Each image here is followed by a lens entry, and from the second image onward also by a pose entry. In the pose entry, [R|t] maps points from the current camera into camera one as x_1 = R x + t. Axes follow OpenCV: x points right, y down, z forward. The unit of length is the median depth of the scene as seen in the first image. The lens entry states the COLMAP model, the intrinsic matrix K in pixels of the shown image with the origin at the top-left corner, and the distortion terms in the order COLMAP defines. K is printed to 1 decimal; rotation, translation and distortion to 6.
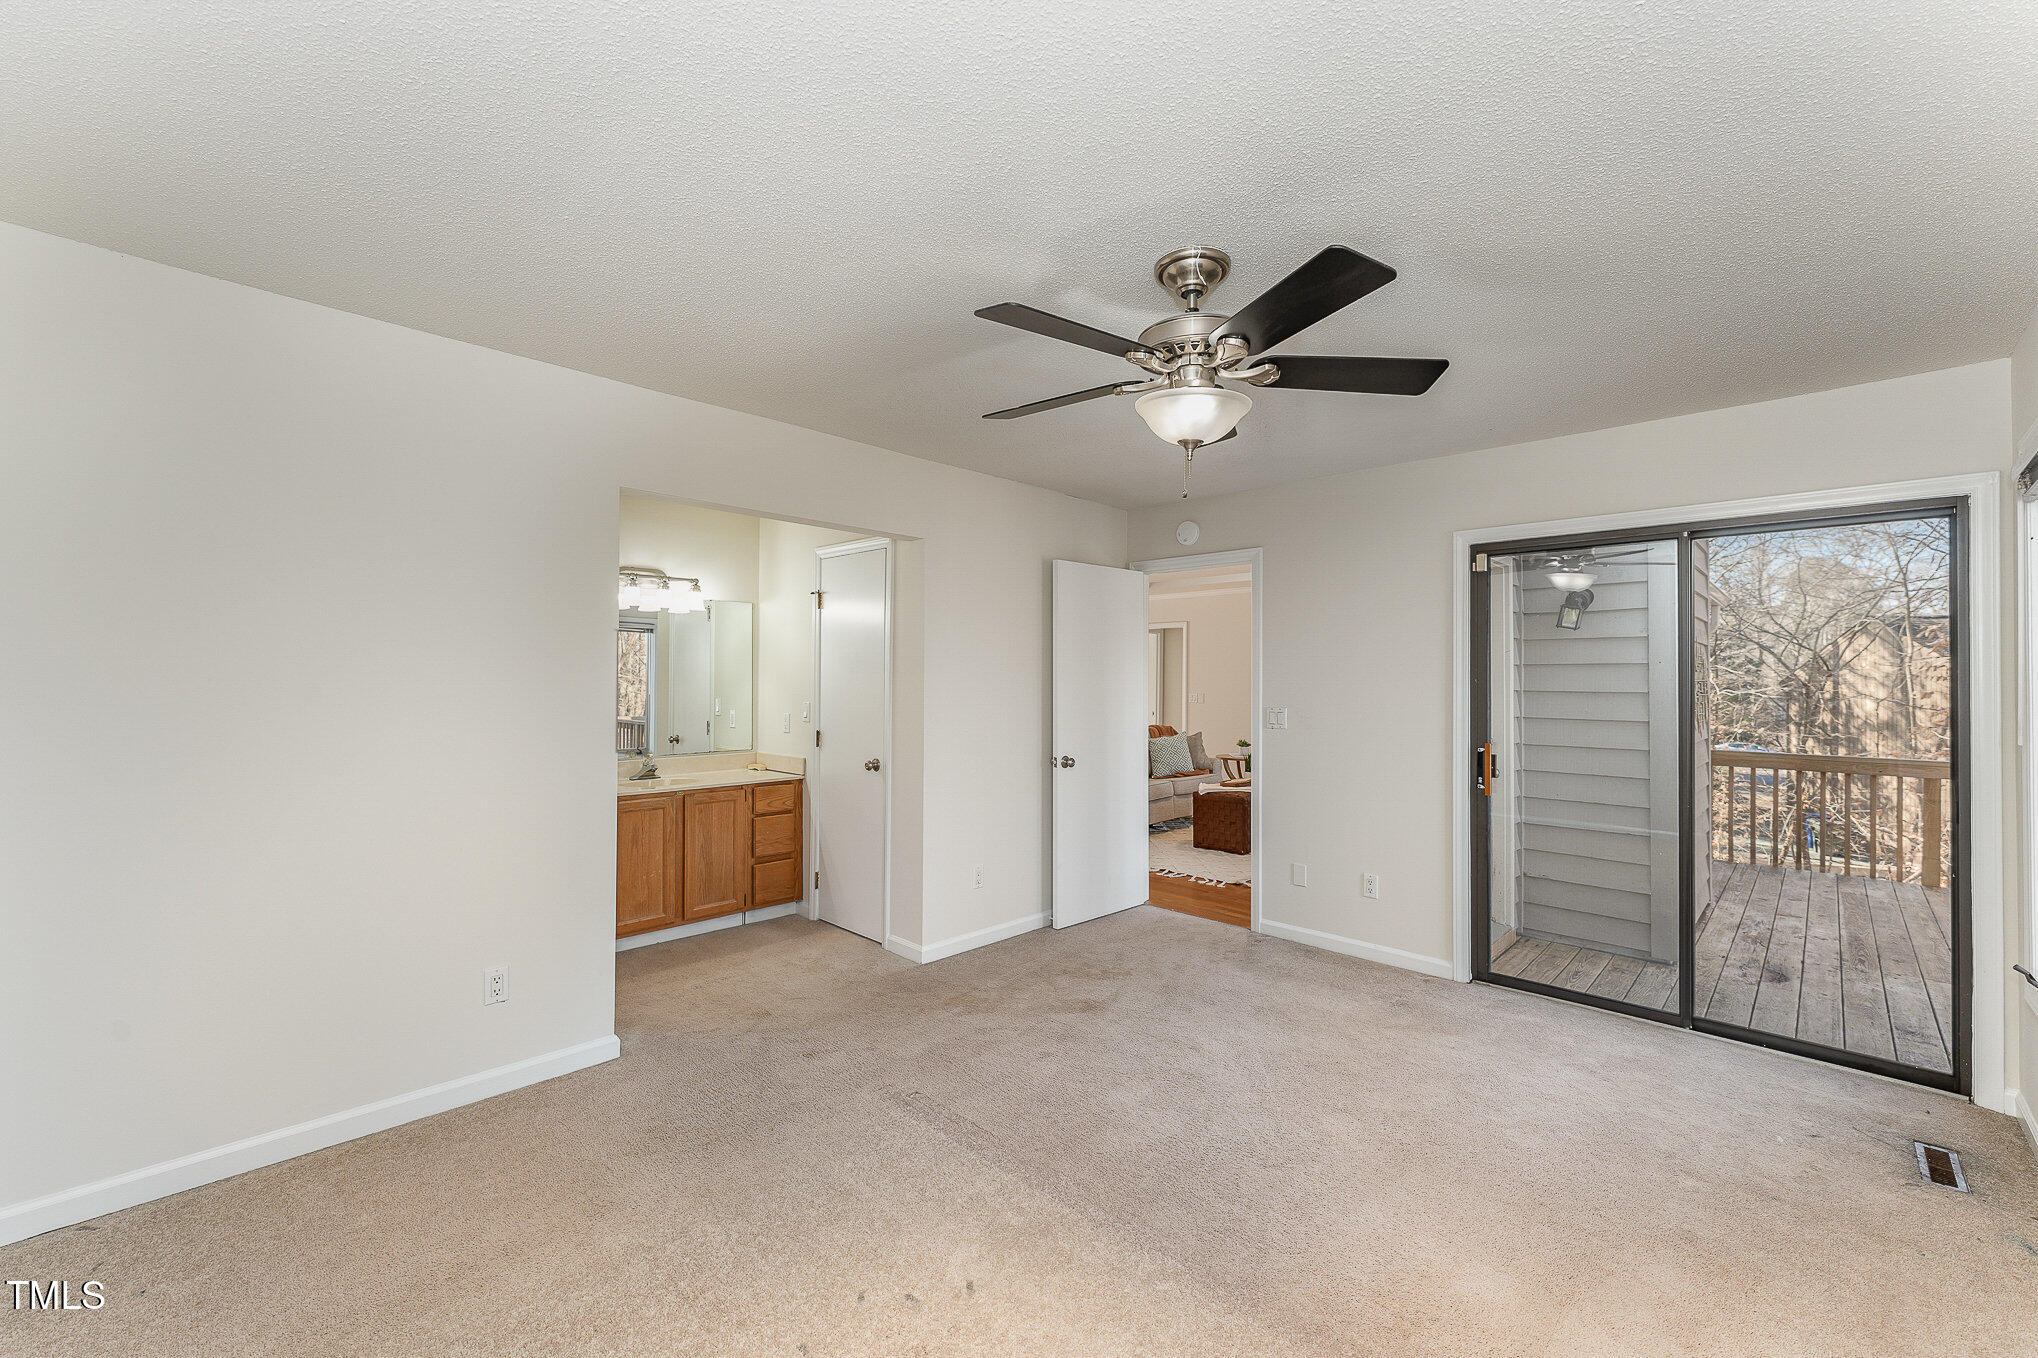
lens RADIAL K [[814.3, 0, 1018.2], [0, 814.3, 673.4], [0, 0, 1]] dist [-0.010137, -0.000669]
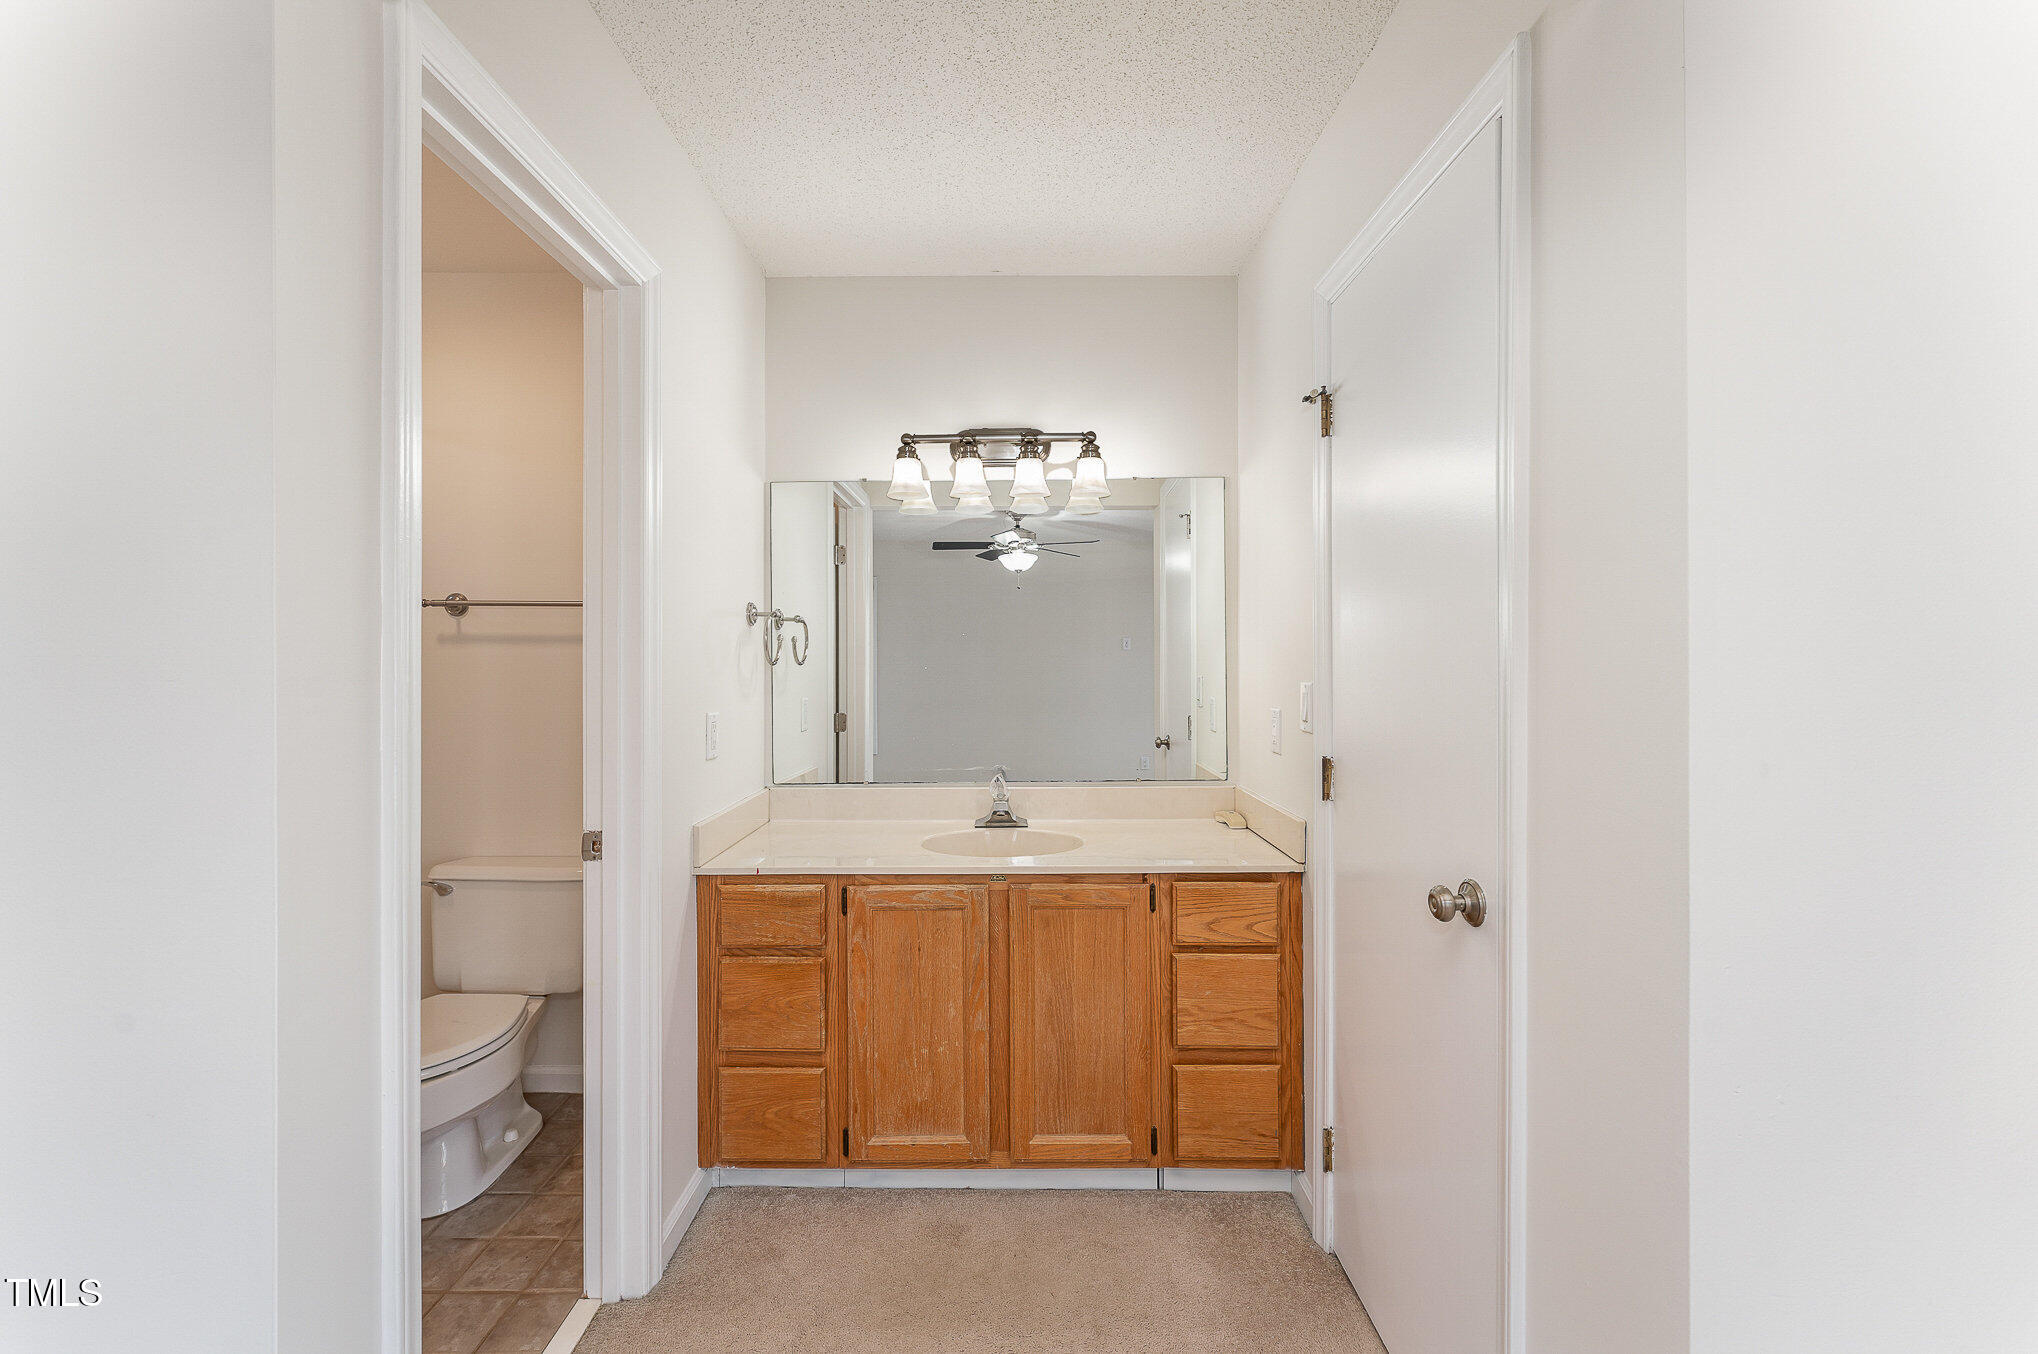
lens RADIAL K [[814.3, 0, 1006.1], [0, 814.3, 663.3], [0, 0, 1]] dist [-0.010137, -0.000669]
pose [[0.687076, -0.010443, -0.726510, -0.073538], [0.016444, 0.999864, 0.001179, 0.023749], [0.726399, -0.012757, 0.687155, 0.635479]]
